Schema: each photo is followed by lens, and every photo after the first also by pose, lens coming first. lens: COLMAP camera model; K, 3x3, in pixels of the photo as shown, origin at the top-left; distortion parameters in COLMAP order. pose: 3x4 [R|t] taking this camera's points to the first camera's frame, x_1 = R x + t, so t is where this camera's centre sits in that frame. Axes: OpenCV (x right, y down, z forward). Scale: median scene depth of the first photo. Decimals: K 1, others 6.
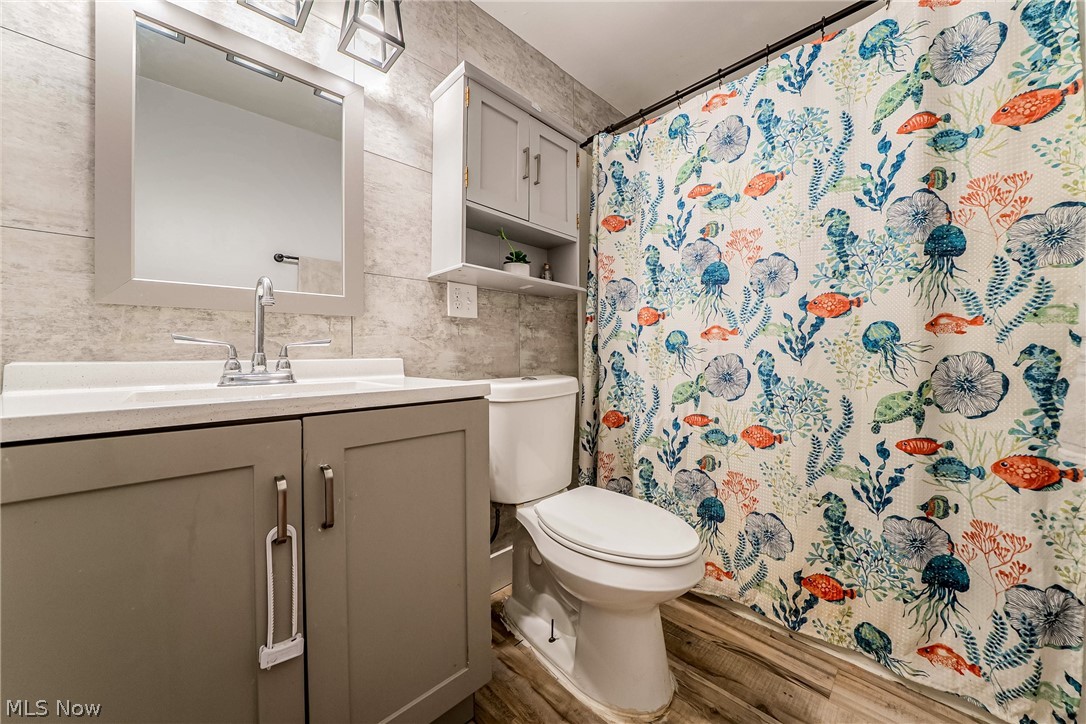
lens RADIAL K [[382.6, 0, 545.5], [0, 382.6, 352.7], [0, 0, 1]] dist [-0.017150, 0.002553]
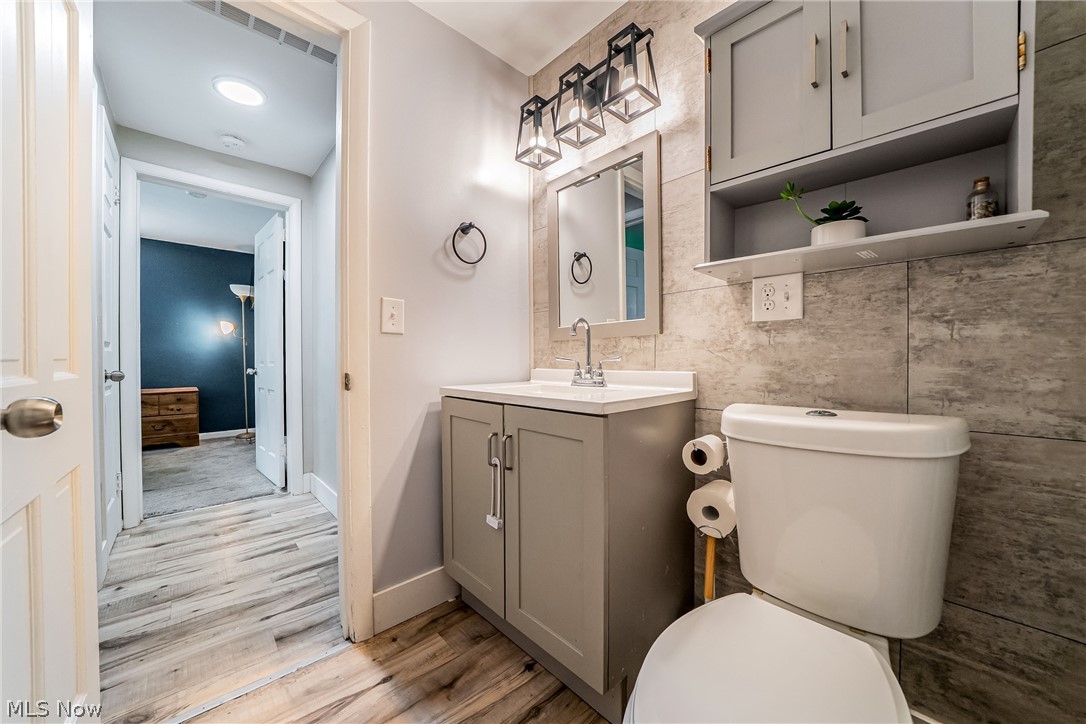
lens RADIAL K [[382.6, 0, 545.6], [0, 382.6, 367.7], [0, 0, 1]] dist [-0.017150, 0.002553]
pose [[0.021675, 0.009578, -0.999719, 0.555431], [-0.006363, 0.999935, 0.009442, -0.003157], [0.999745, 0.006157, 0.021734, 0.555015]]
